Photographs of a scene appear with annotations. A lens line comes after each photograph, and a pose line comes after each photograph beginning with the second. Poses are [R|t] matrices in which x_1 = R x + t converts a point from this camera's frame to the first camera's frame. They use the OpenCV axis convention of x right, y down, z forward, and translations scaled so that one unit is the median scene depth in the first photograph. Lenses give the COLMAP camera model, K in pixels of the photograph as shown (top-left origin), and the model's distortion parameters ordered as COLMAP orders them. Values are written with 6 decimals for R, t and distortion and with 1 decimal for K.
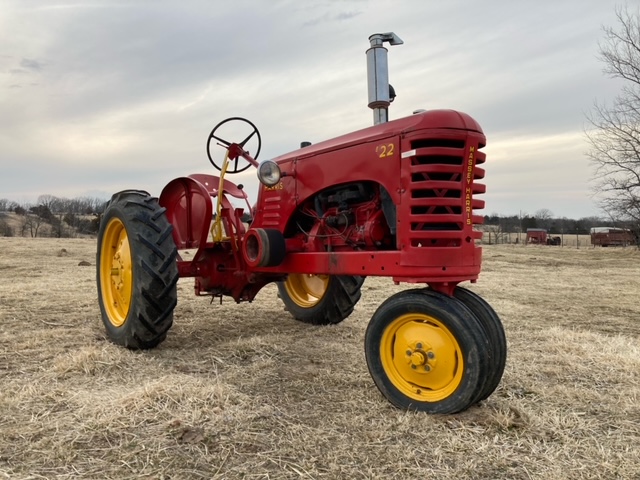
lens RADIAL K [[527.8, 0, 319.1], [0, 527.8, 248.2], [0, 0, 1]] dist [0.069836, -0.088575]
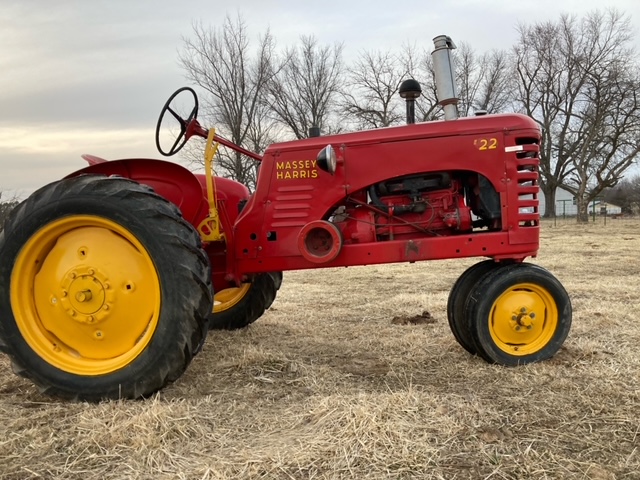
lens RADIAL K [[527.8, 0, 319.1], [0, 527.8, 248.2], [0, 0, 1]] dist [0.069836, -0.088575]
pose [[0.702692, -0.076135, 0.707409, -0.803521], [0.069148, 0.996859, 0.038601, -0.027197], [-0.708126, 0.021792, 0.705750, 0.390134]]
